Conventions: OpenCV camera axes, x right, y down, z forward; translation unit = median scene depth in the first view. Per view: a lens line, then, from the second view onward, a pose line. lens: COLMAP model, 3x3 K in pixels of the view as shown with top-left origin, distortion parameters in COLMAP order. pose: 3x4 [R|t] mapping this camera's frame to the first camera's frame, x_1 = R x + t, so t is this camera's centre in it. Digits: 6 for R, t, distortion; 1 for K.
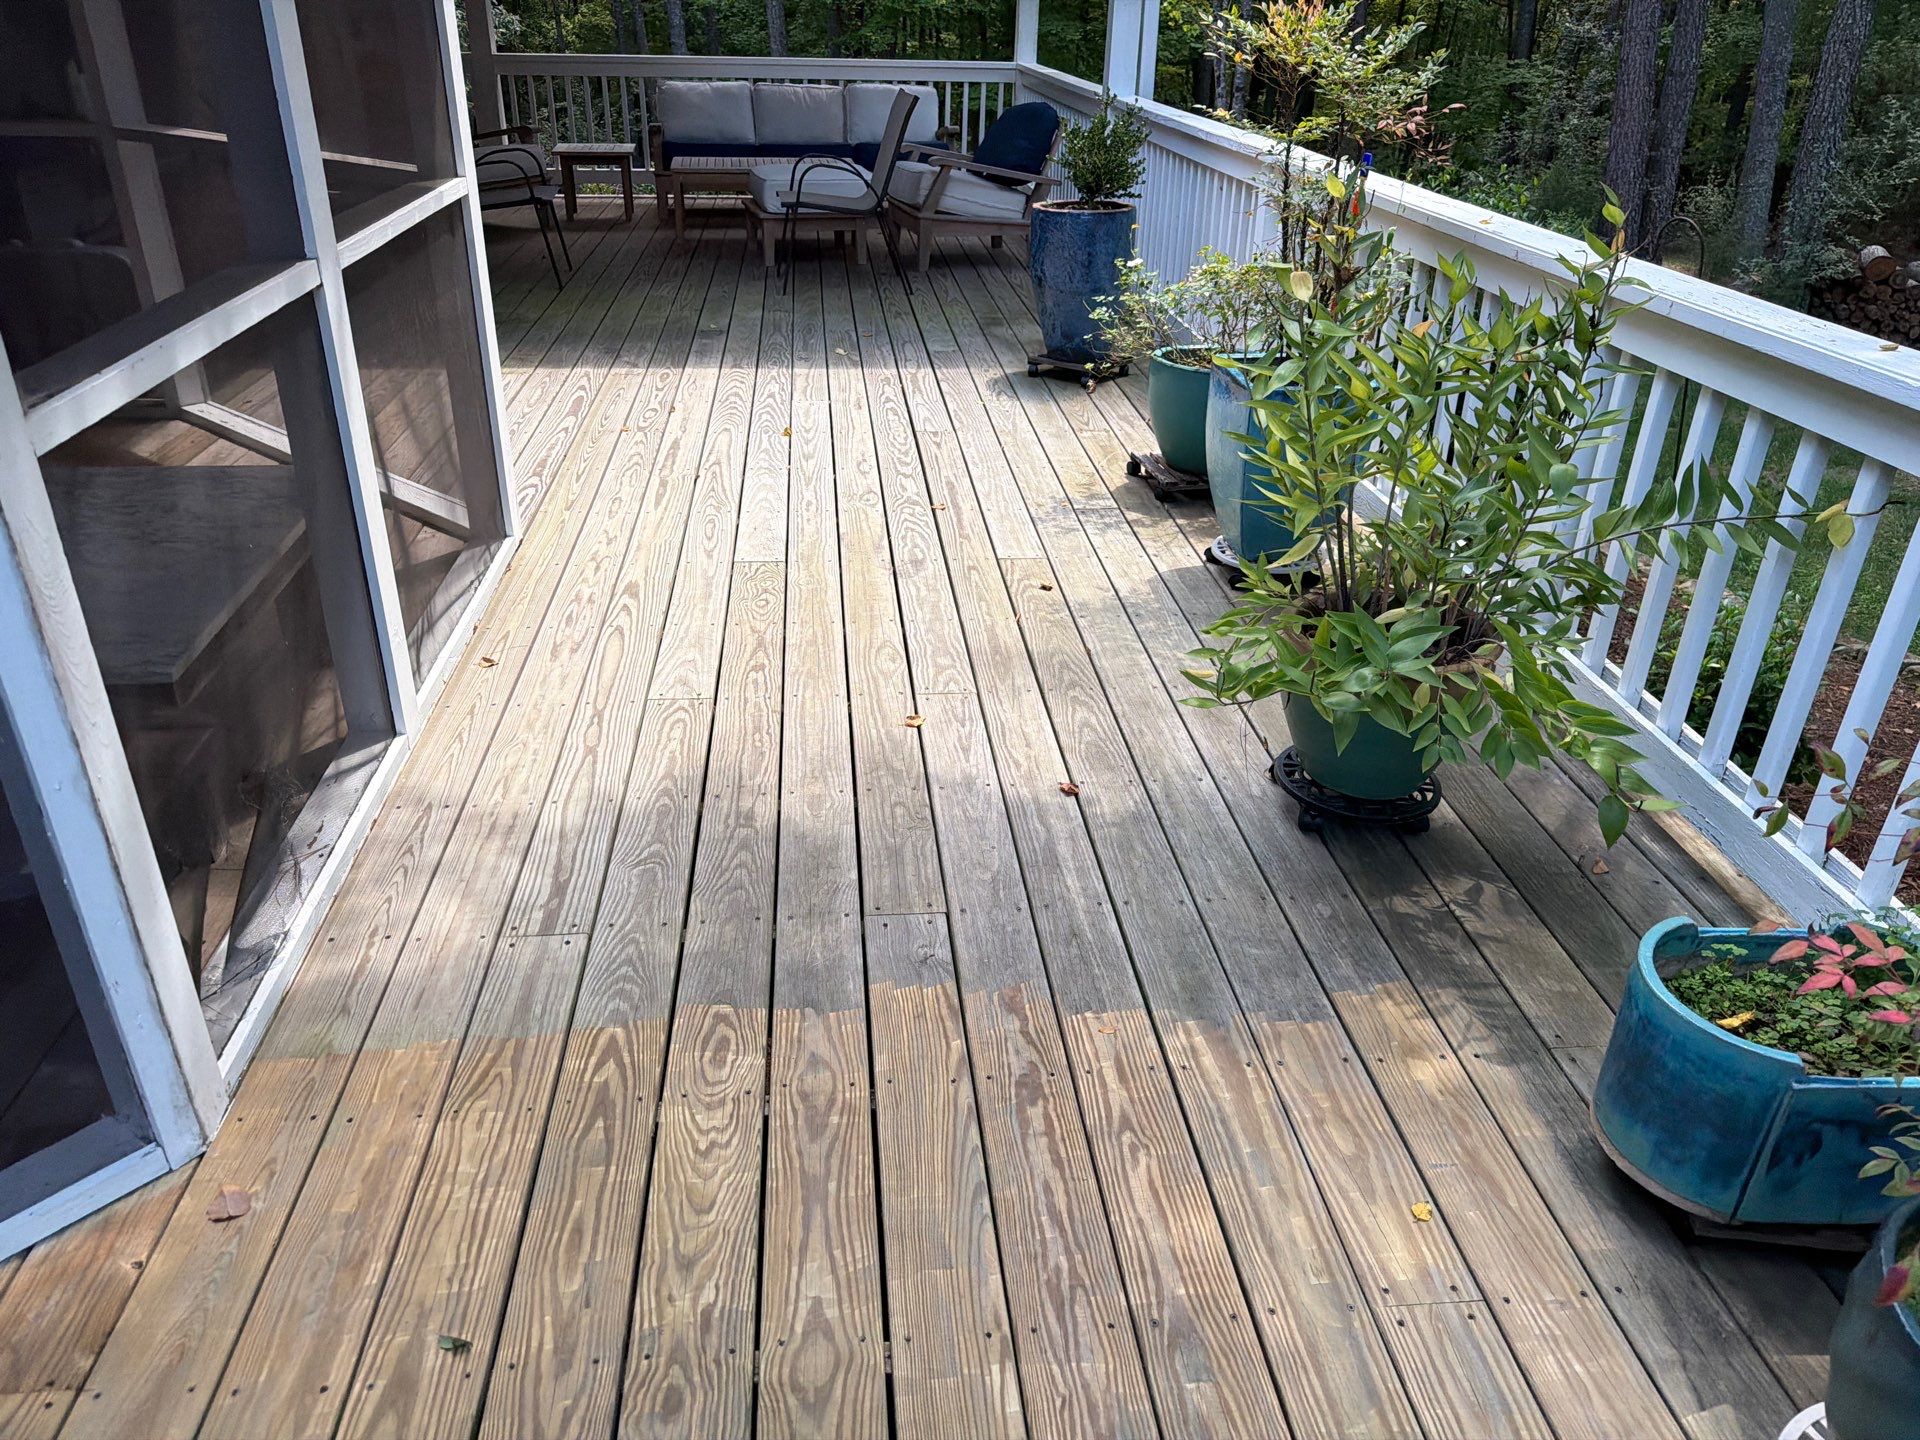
lens RADIAL K [[1404.6, 0, 965.9], [0, 1404.6, 721.9], [0, 0, 1]] dist [0.067687, -0.001144]
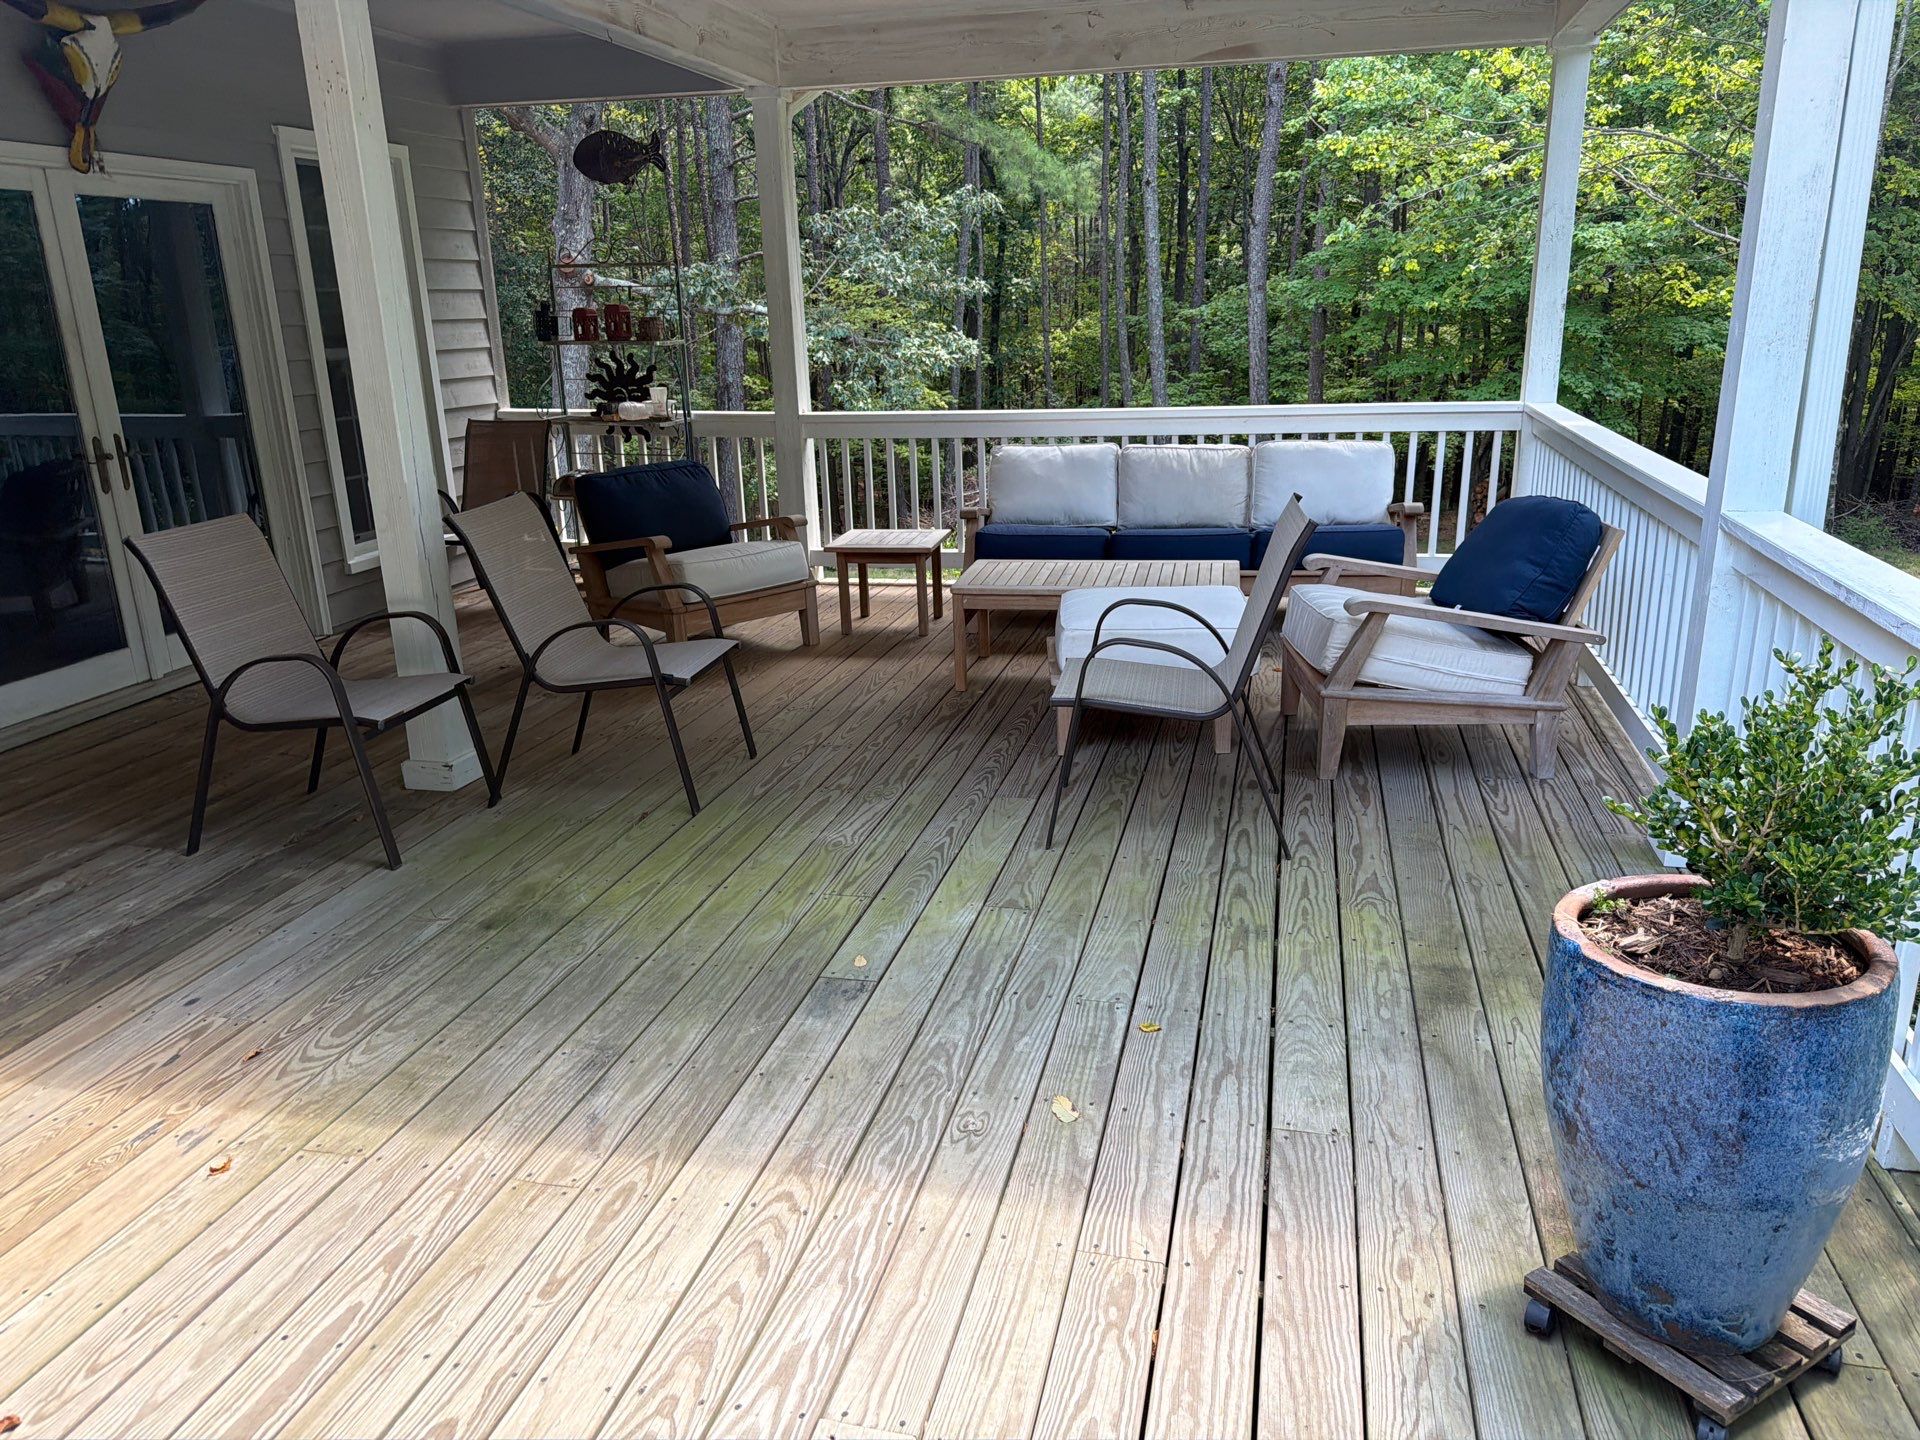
lens RADIAL K [[1404.6, 0, 955.9], [0, 1404.6, 718.1], [0, 0, 1]] dist [0.067687, -0.001144]
pose [[0.944072, 0.062037, -0.323850, 0.009713], [-0.119972, 0.979452, -0.162114, -0.187213], [0.307138, 0.191900, 0.932116, 0.336195]]
